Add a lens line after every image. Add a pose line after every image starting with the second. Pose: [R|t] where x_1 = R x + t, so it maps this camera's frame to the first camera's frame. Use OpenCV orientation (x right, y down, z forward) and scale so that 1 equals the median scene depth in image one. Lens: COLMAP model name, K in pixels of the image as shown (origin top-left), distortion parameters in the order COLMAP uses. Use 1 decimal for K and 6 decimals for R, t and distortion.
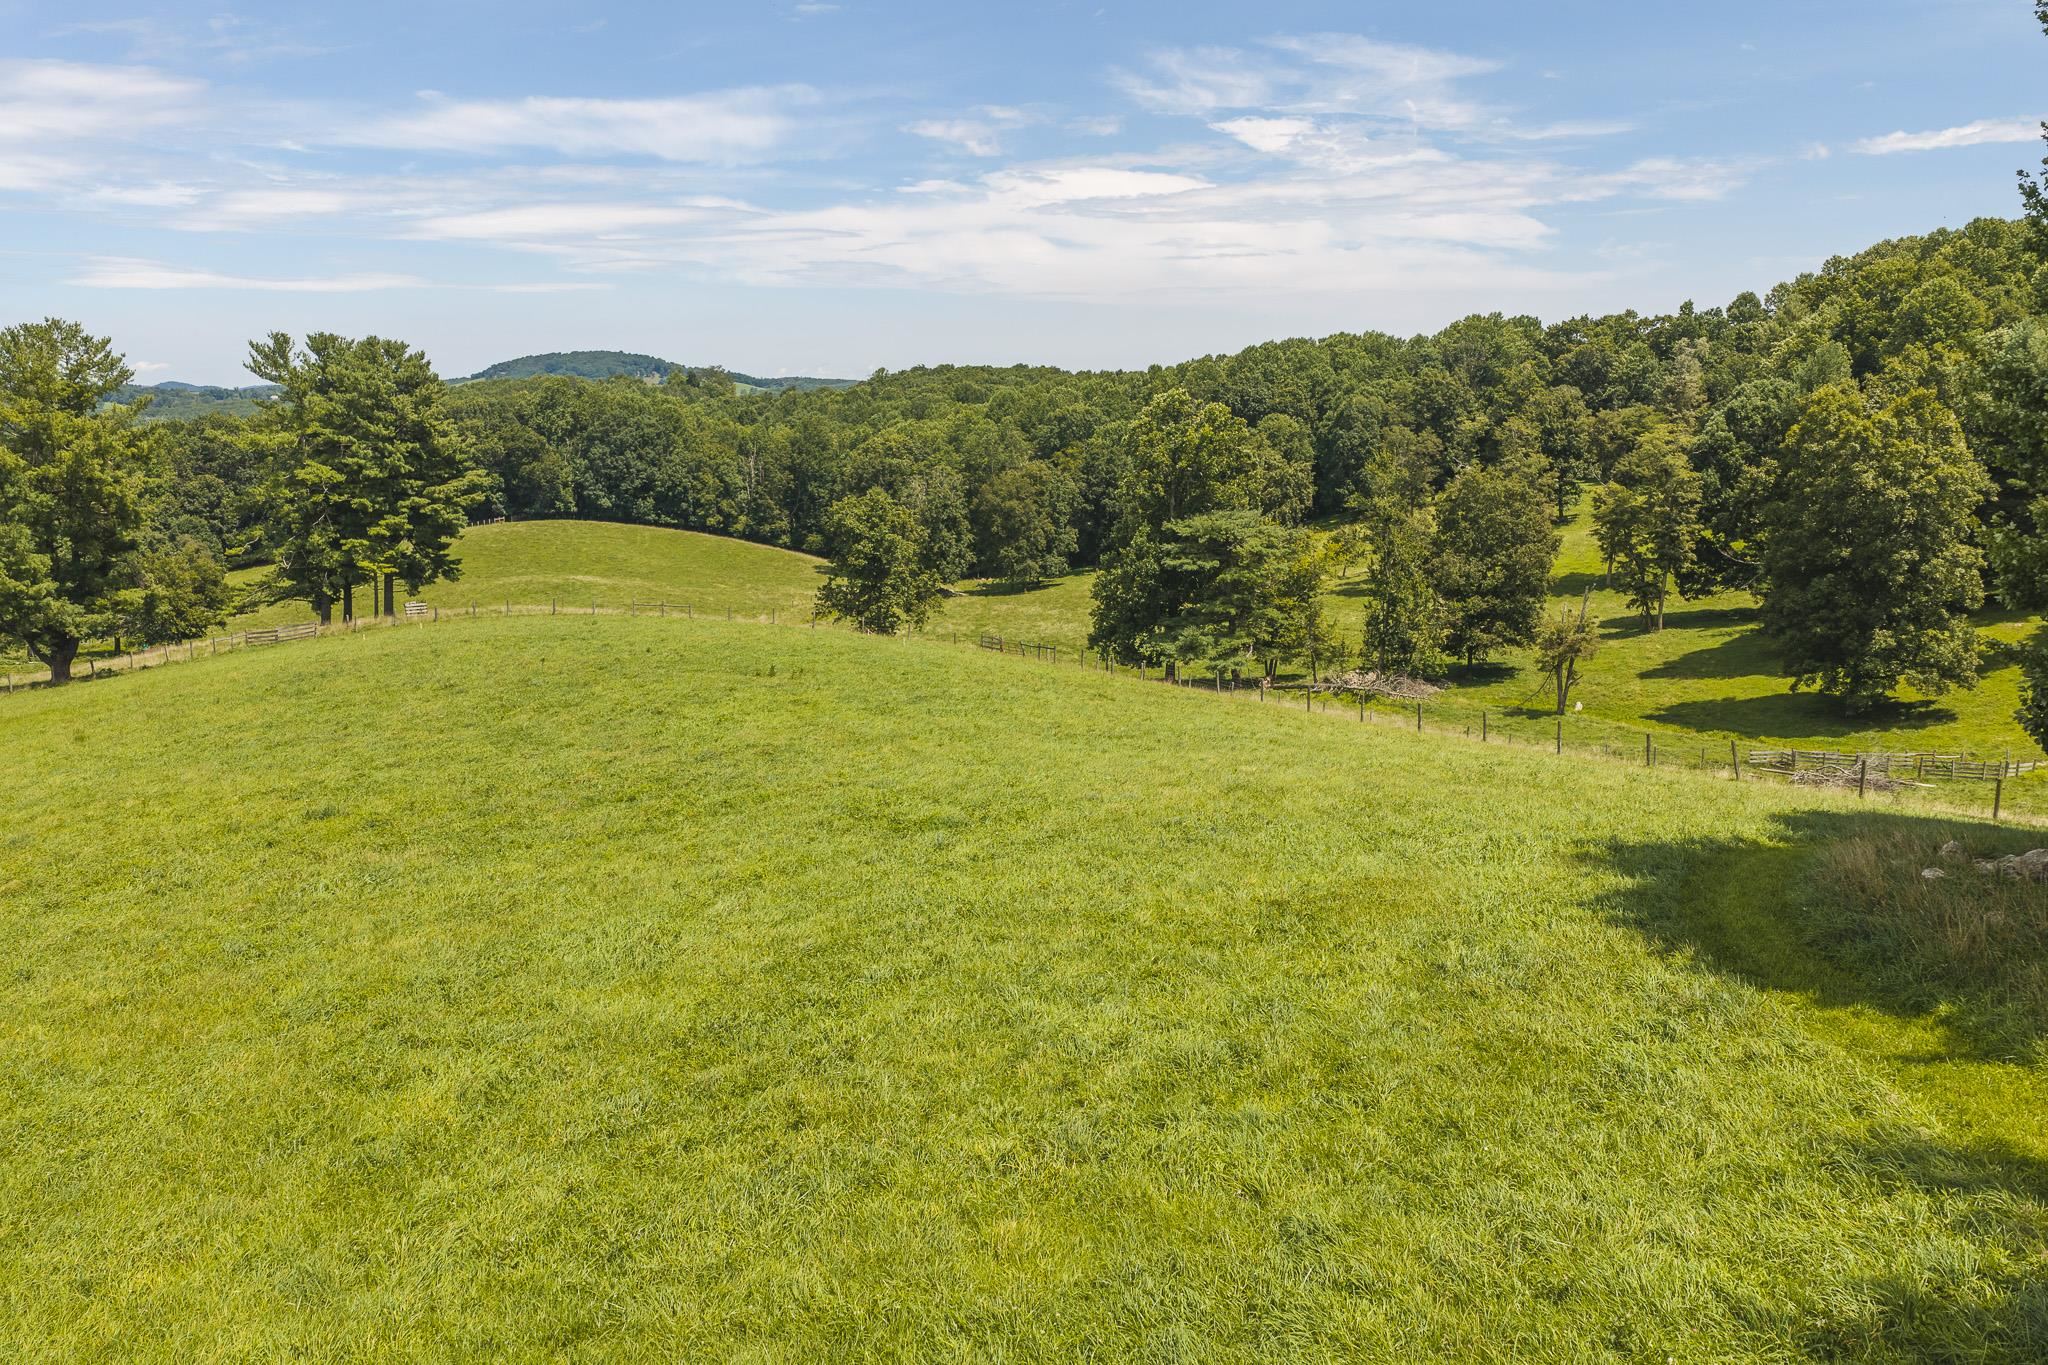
lens RADIAL K [[1678.9, 0, 1024.0], [0, 1678.9, 682.5], [0, 0, 1]] dist [0.014988, -0.016142]
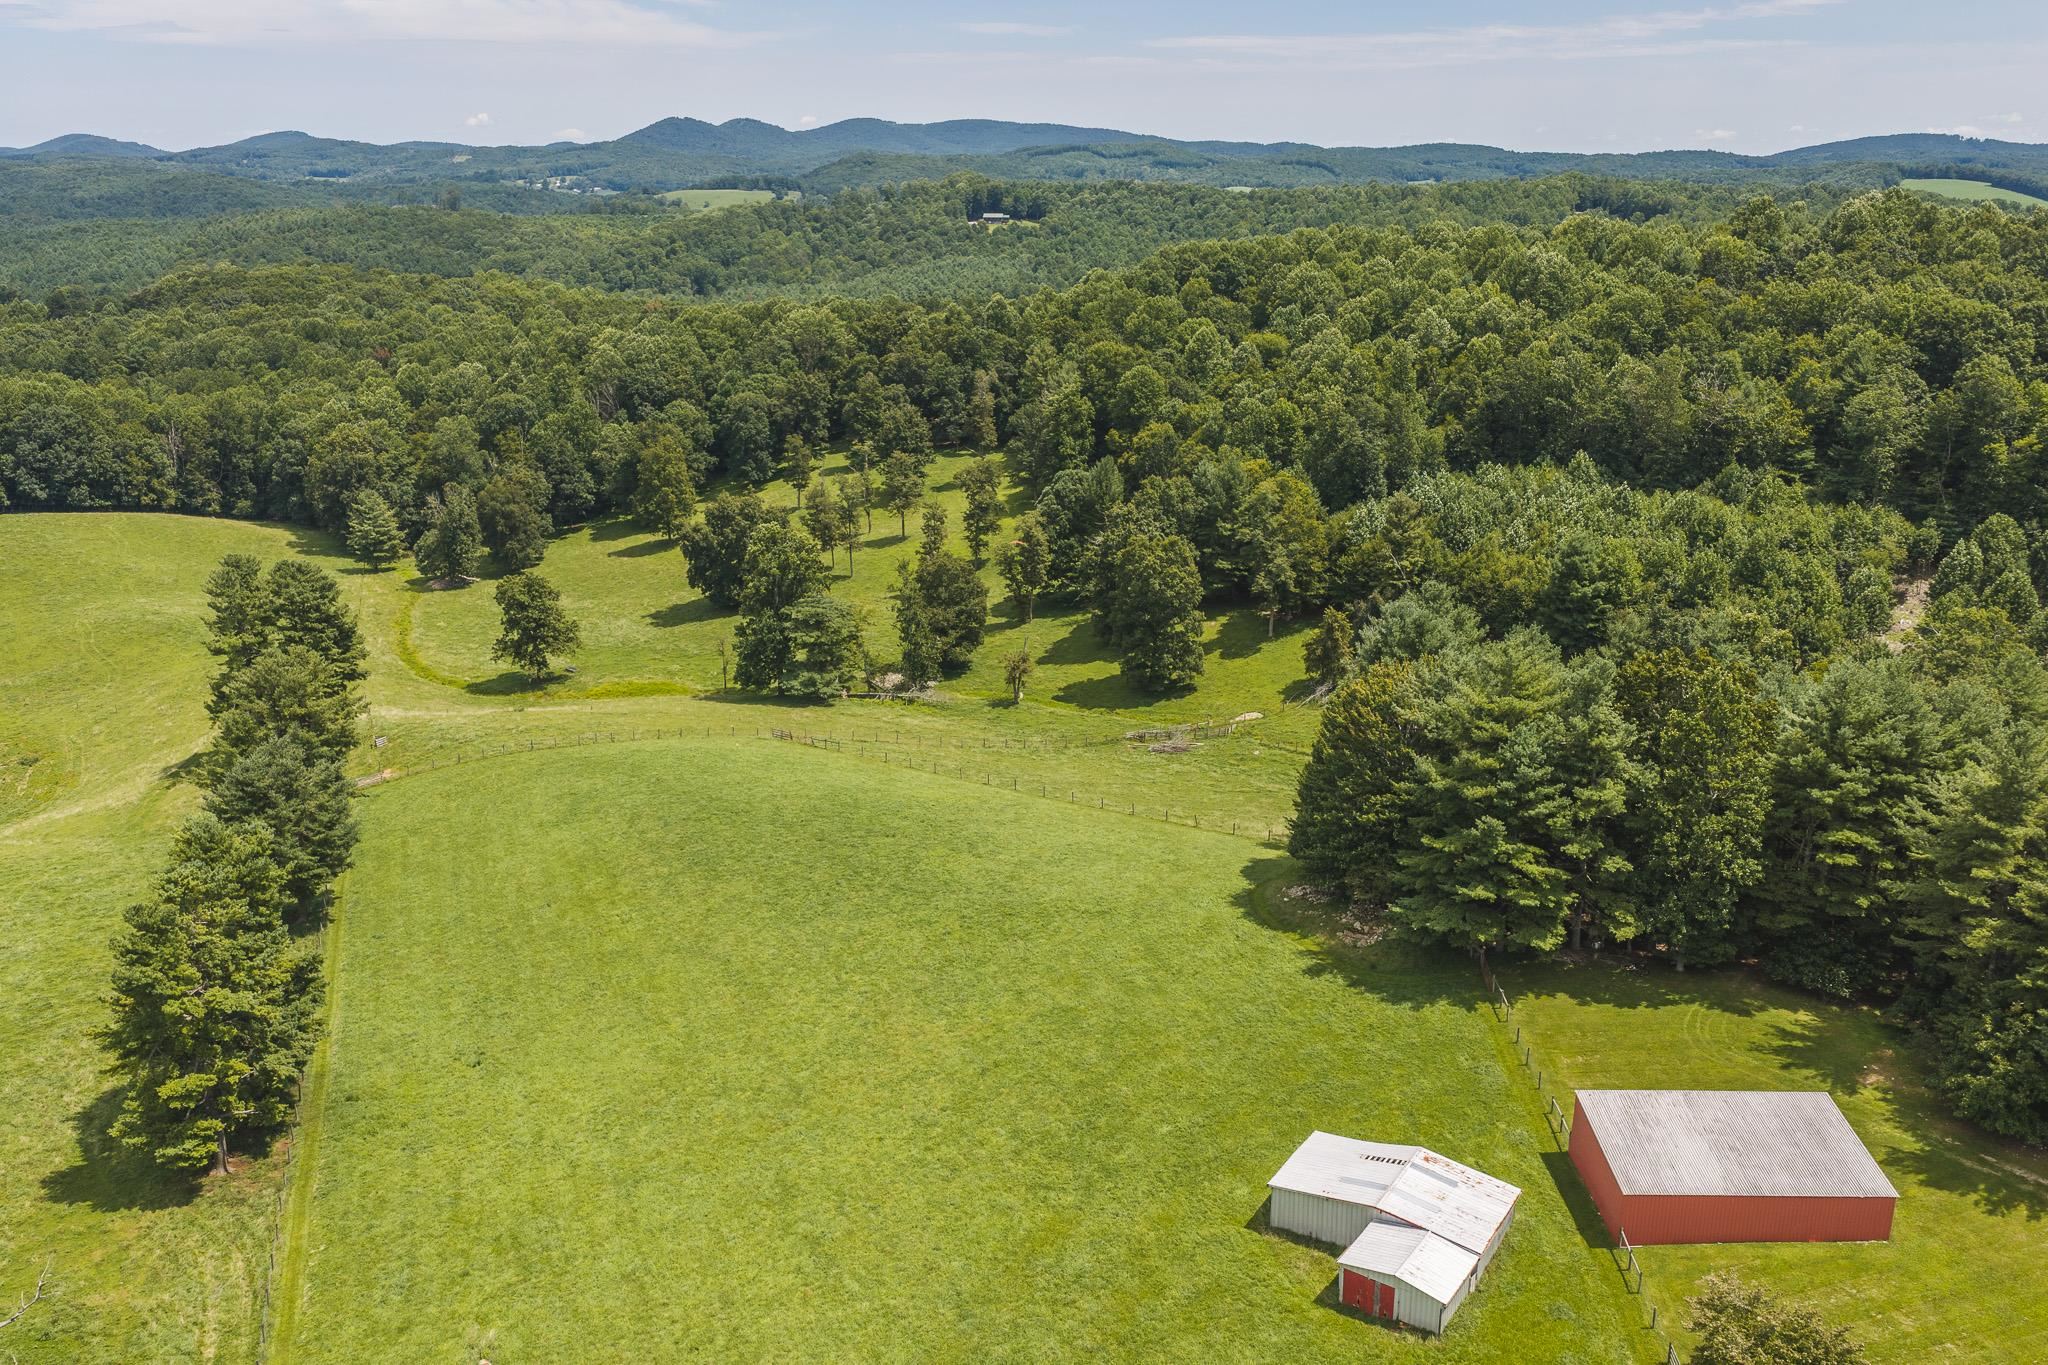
lens RADIAL K [[1678.9, 0, 1024.0], [0, 1678.9, 682.5], [0, 0, 1]] dist [0.014988, -0.016142]
pose [[0.887006, -0.136659, 0.441072, -0.424890], [0.075773, 0.985331, 0.152909, -0.245519], [-0.455498, -0.102210, 0.884350, -0.570981]]
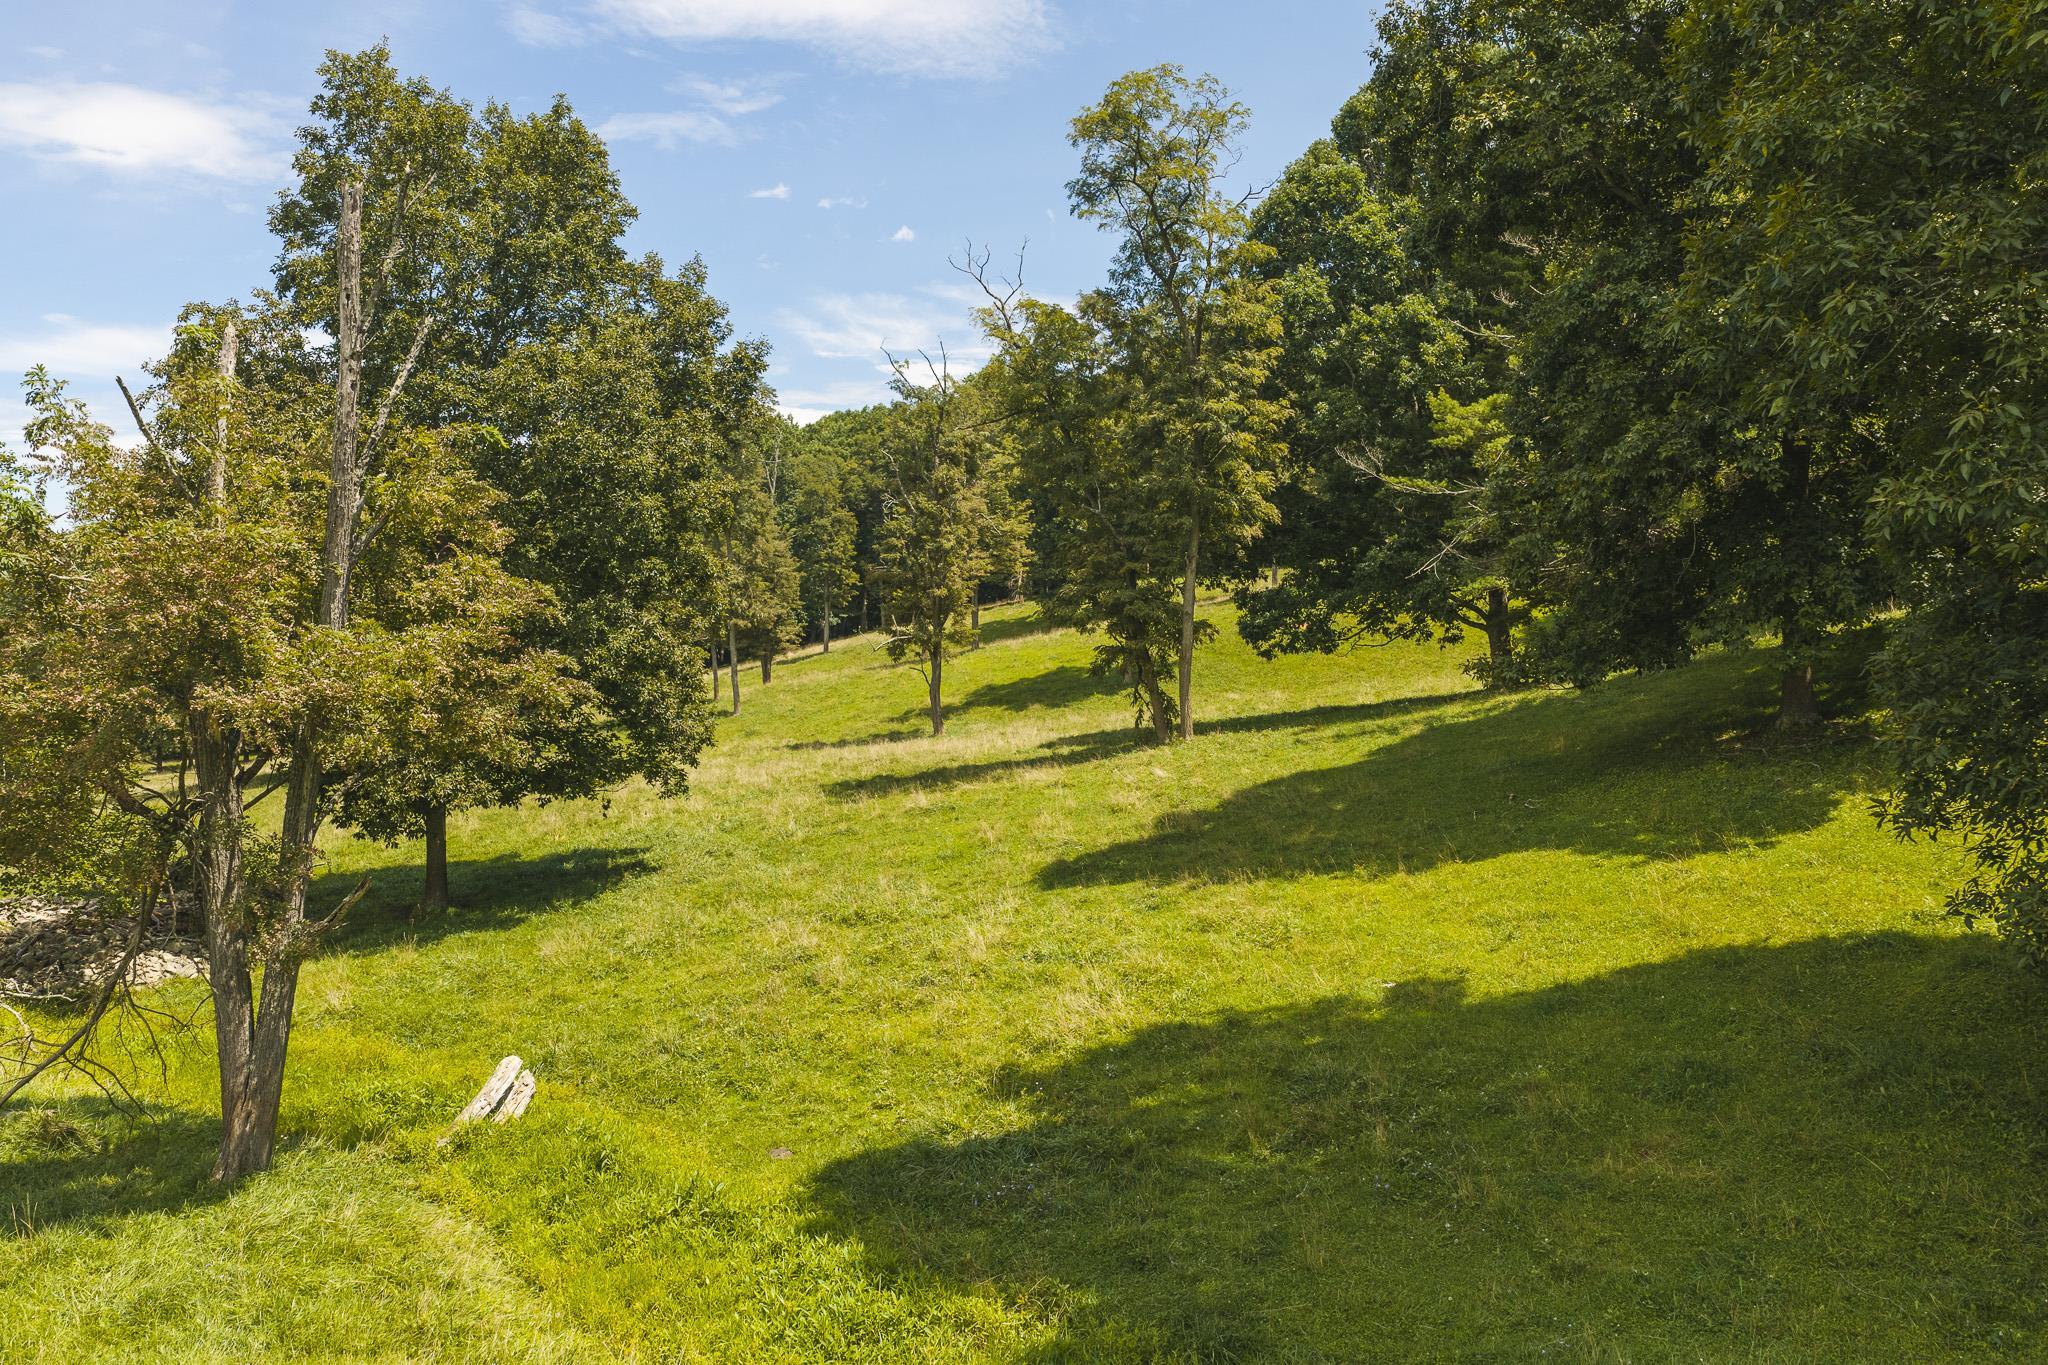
lens RADIAL K [[1689.0, 0, 1024.0], [0, 1689.0, 682.5], [0, 0, 1]] dist [0.001972, -0.010111]
pose [[0.981780, -0.014525, 0.189466, 0.297063], [0.039520, 0.990880, -0.128822, -0.000556], [-0.185867, 0.133962, 0.973400, 0.715239]]
